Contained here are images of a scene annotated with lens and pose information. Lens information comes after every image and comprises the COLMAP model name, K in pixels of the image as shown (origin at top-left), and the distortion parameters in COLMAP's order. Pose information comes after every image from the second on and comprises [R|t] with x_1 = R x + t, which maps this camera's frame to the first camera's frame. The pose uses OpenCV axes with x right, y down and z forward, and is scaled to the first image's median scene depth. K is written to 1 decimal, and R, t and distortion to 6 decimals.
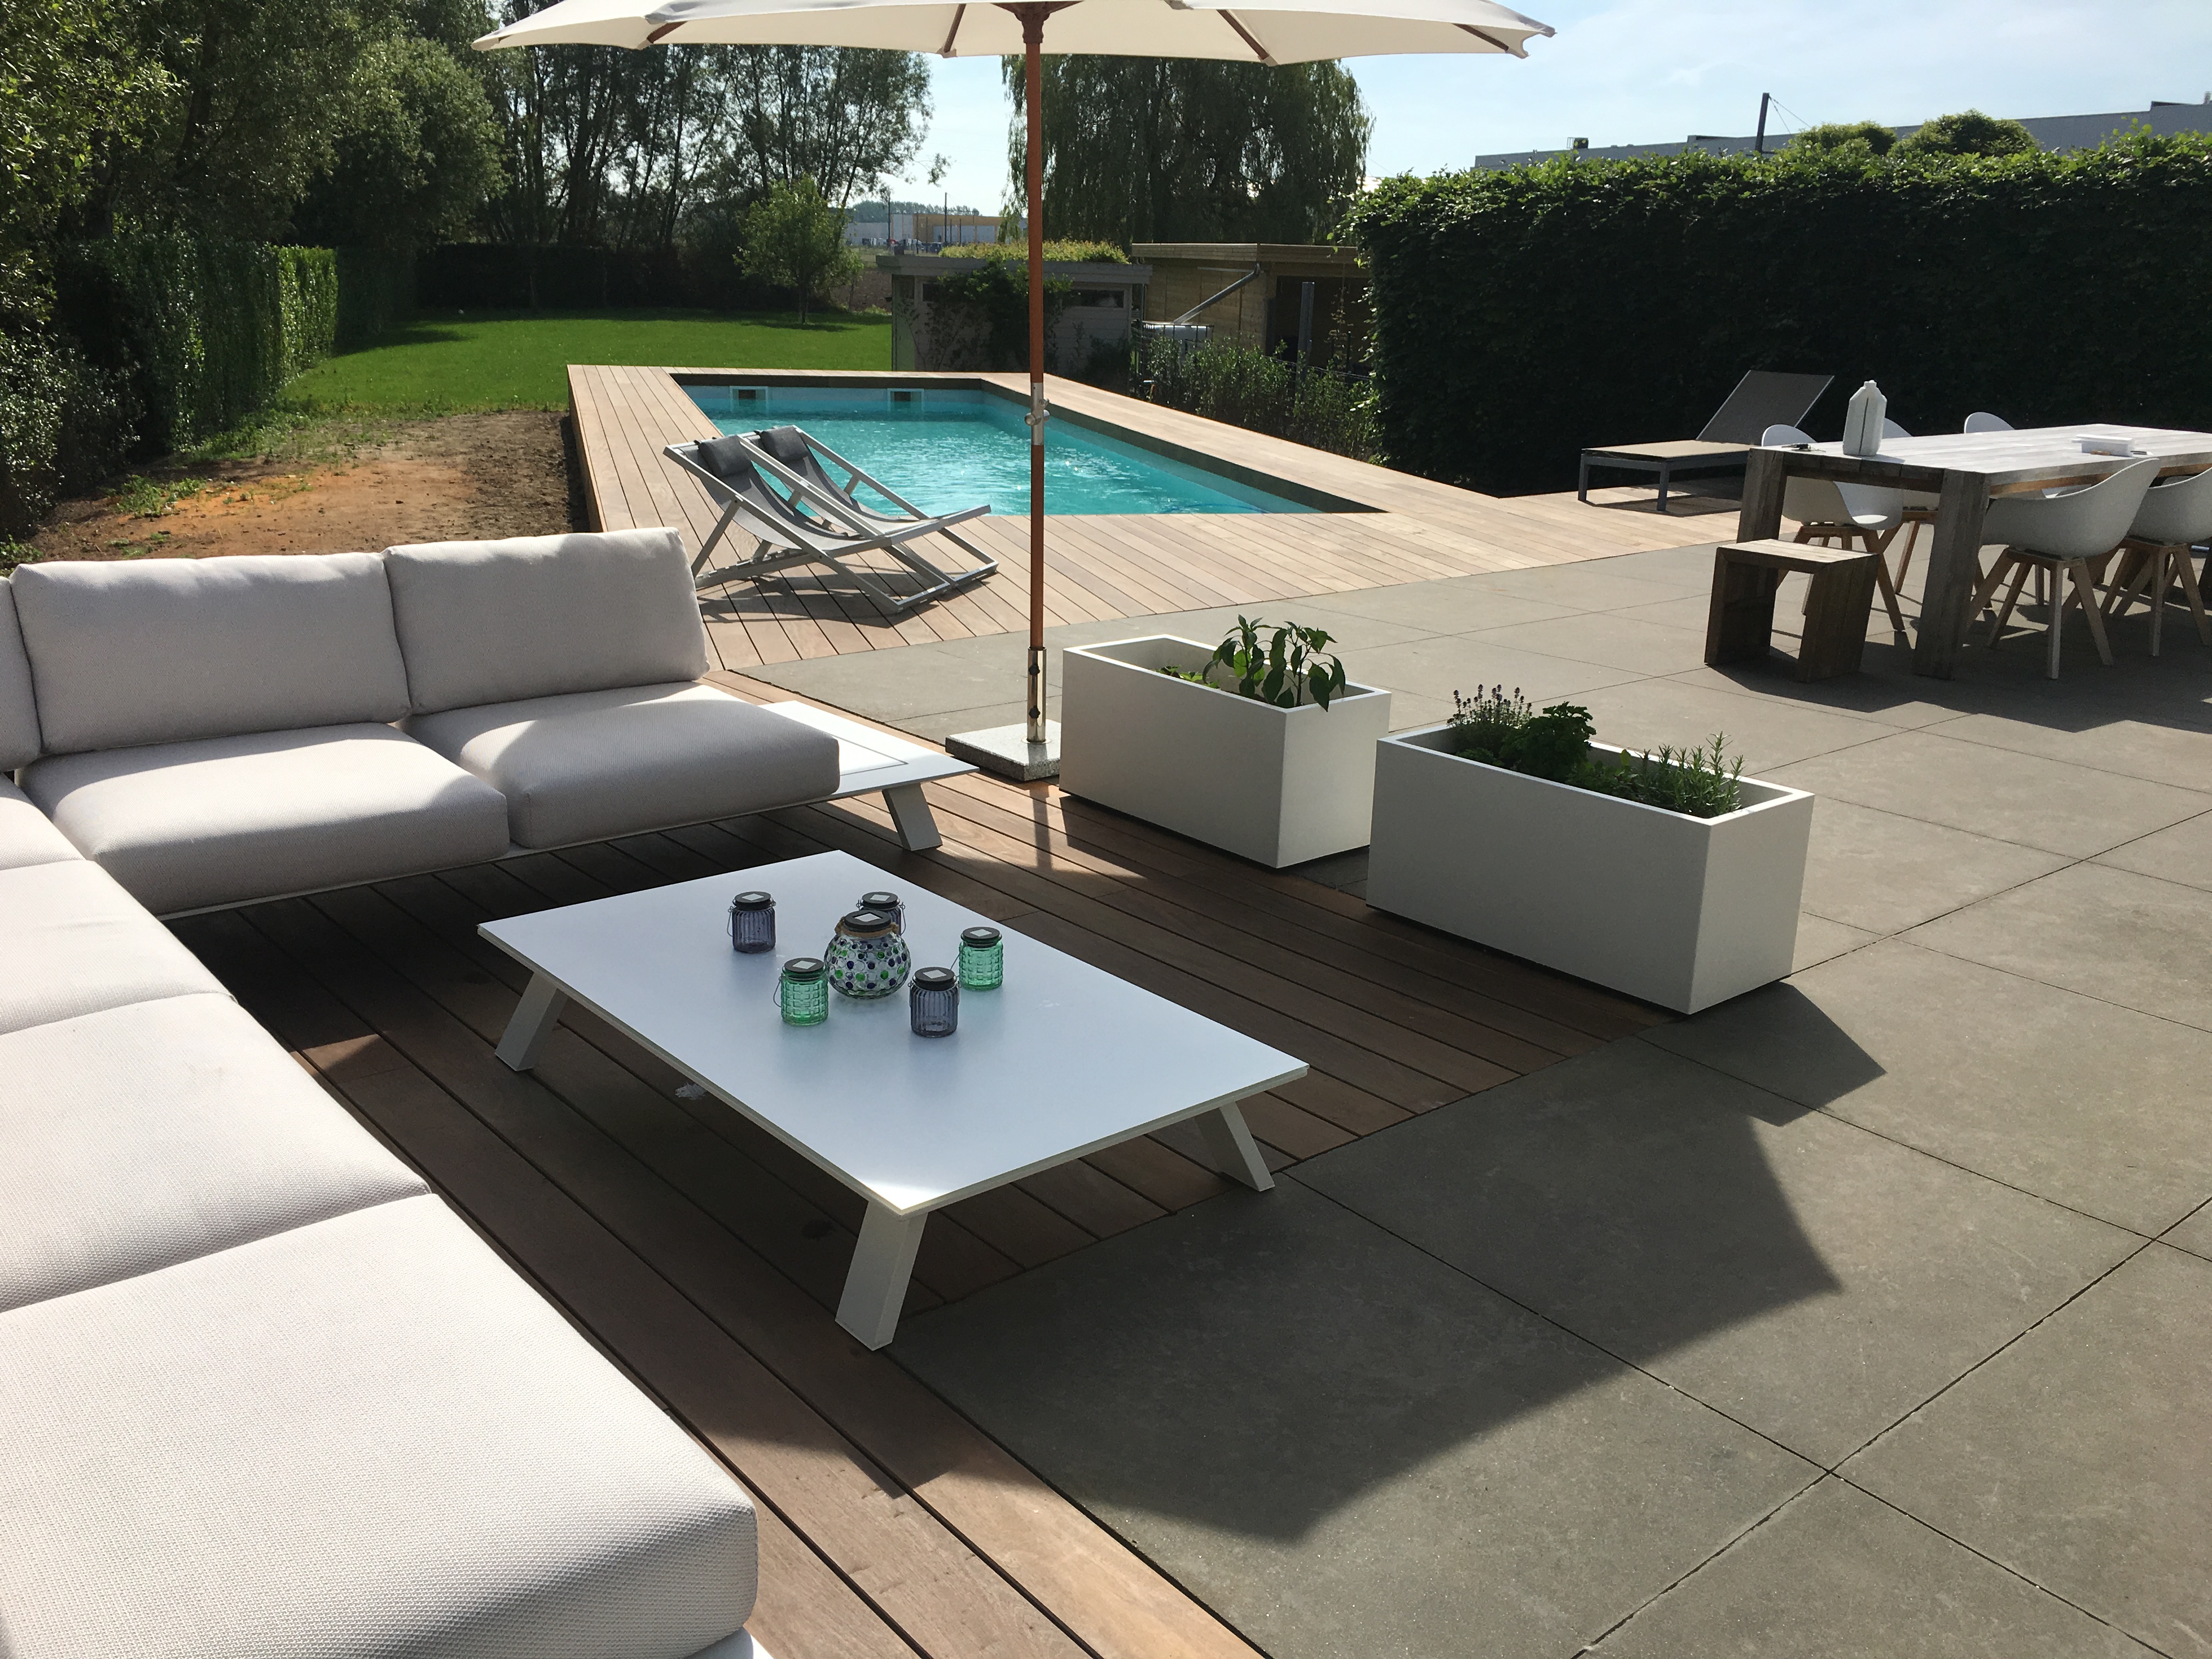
lens RADIAL K [[1903.2, 0, 1095.9], [0, 1903.2, 832.5], [0, 0, 1]] dist [0.094229, -0.126485]
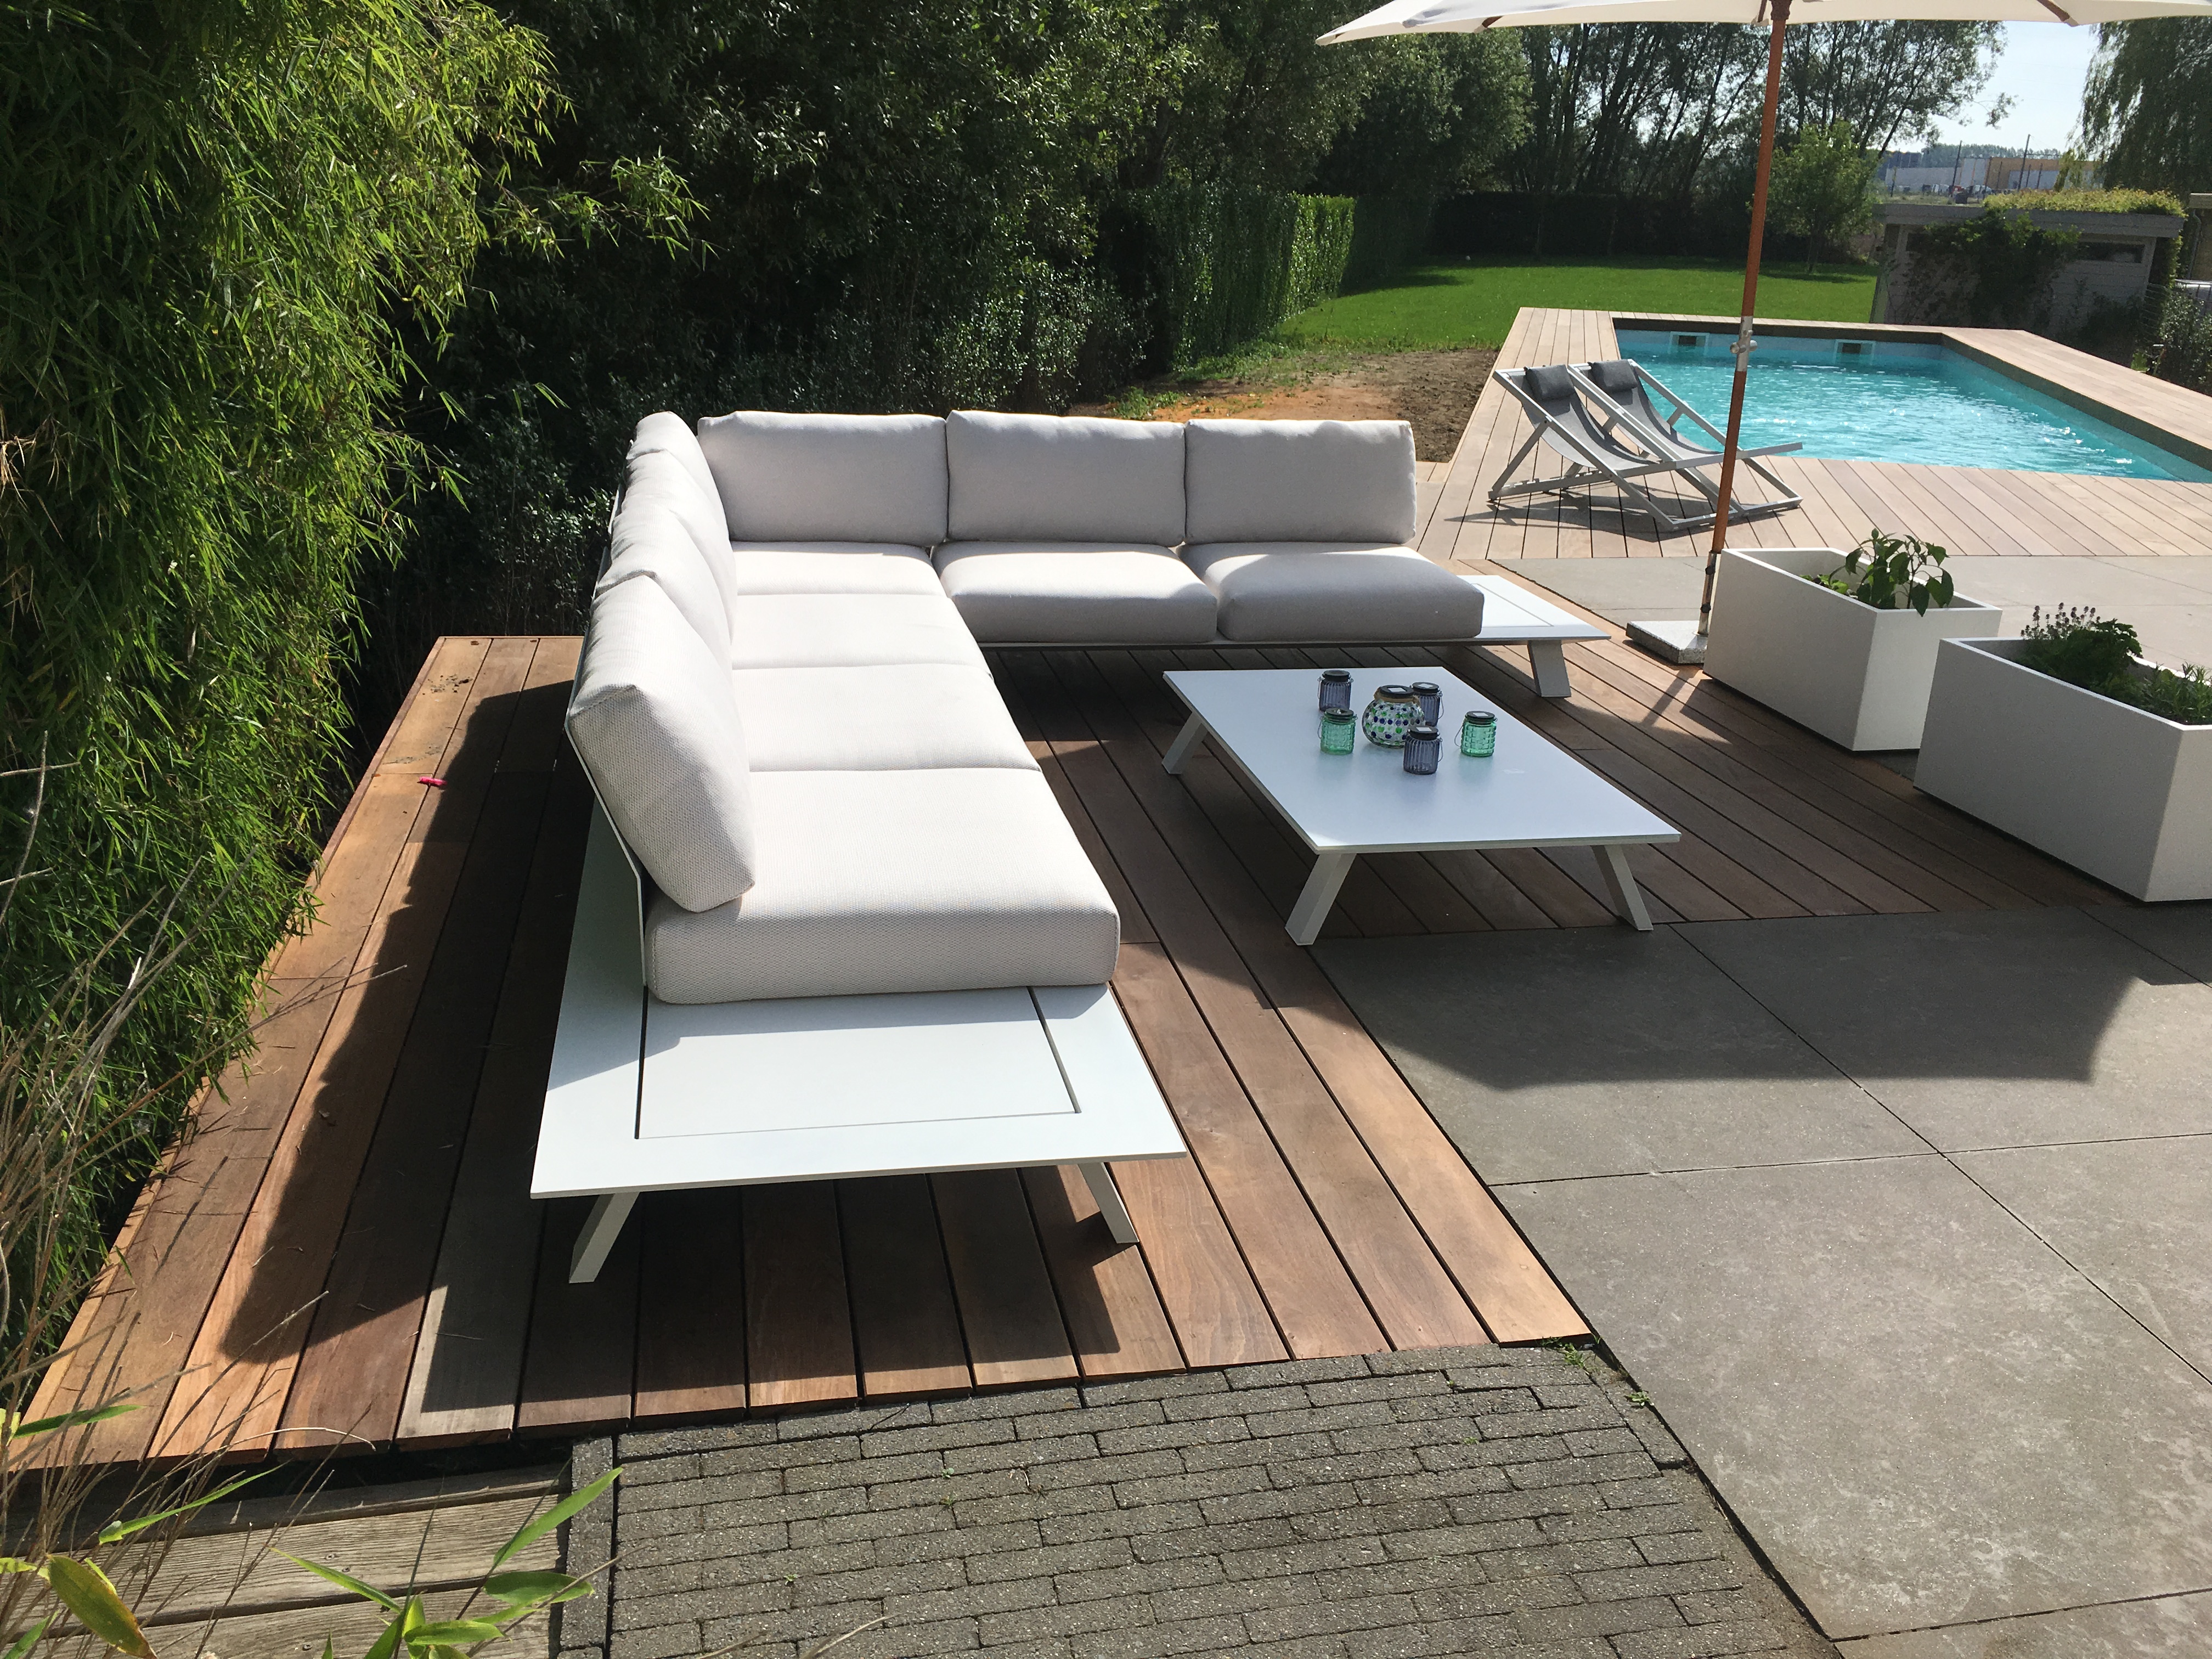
lens RADIAL K [[1903.2, 0, 1095.9], [0, 1903.2, 832.5], [0, 0, 1]] dist [0.094229, -0.126485]
pose [[0.875830, 0.163349, -0.454136, 0.063716], [-0.152178, 0.986448, 0.061334, 0.018131], [0.458000, 0.015392, 0.888819, -0.062226]]
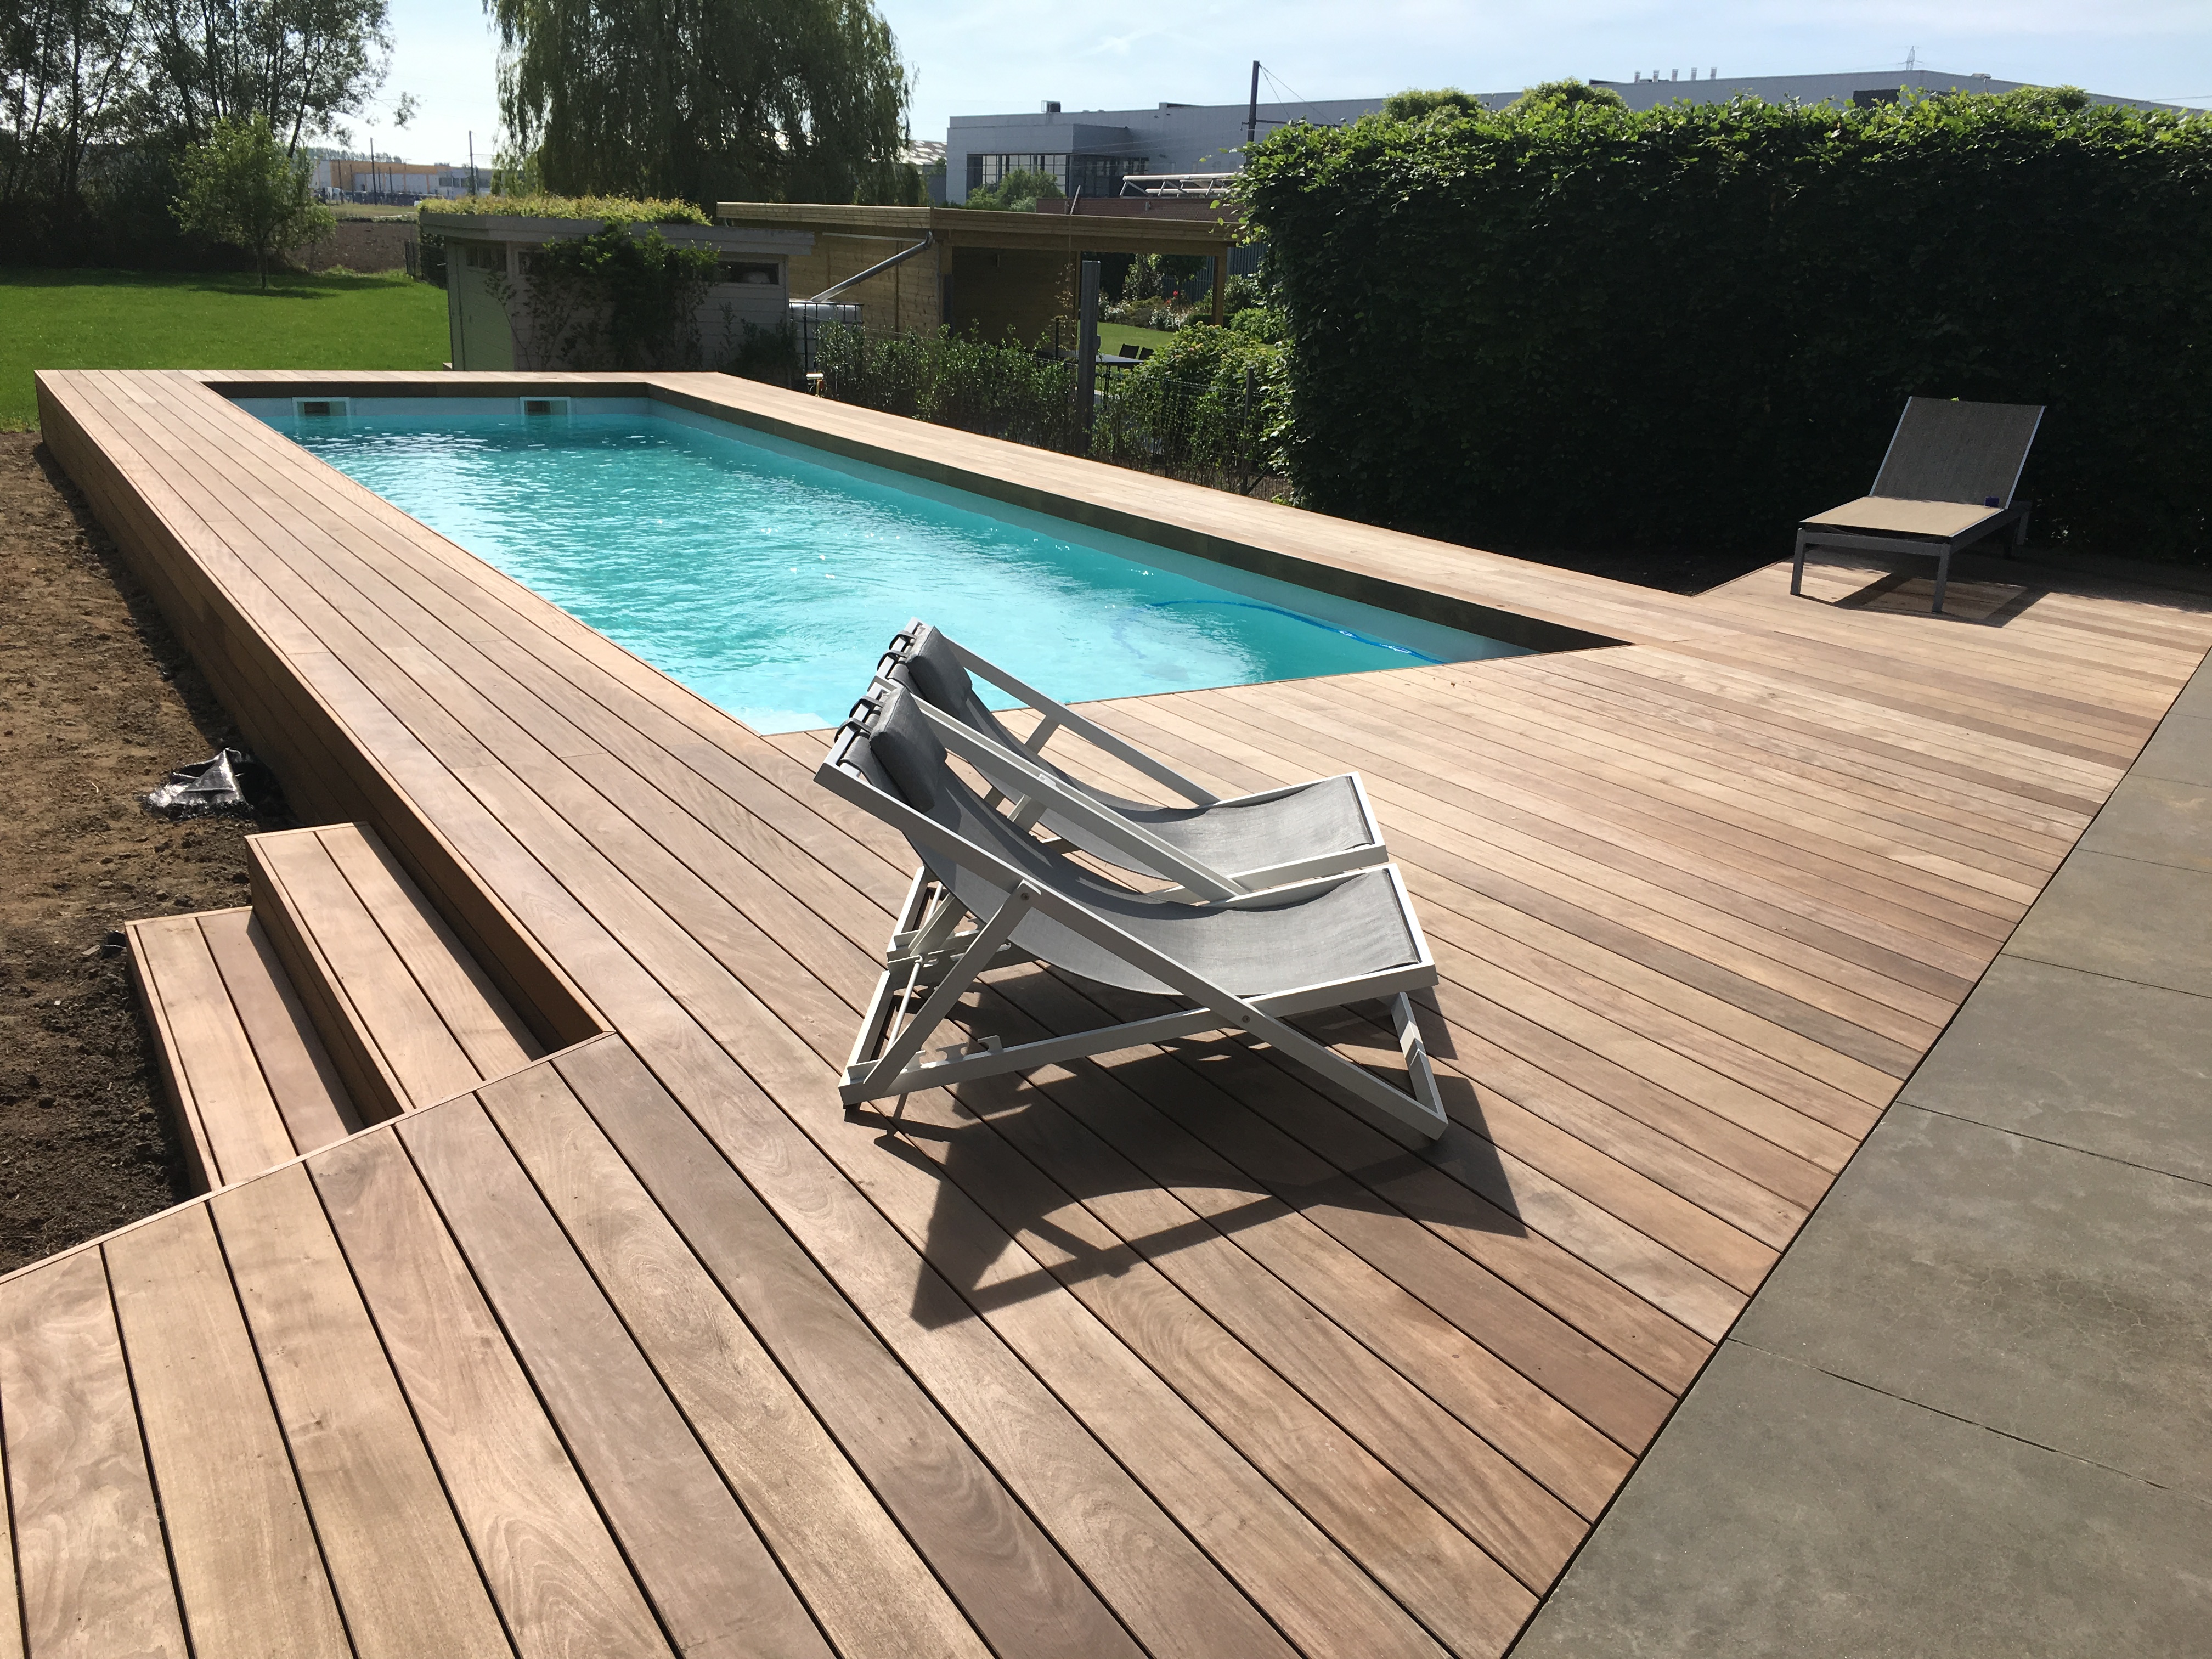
lens RADIAL K [[1889.9, 0, 1106.0], [0, 1889.9, 829.5], [0, 0, 1]] dist [0.083630, -0.112644]
pose [[0.960945, -0.074840, 0.266429, -0.129403], [0.069486, 0.997147, 0.029479, -0.091719], [-0.267875, -0.009814, 0.963404, 0.291663]]
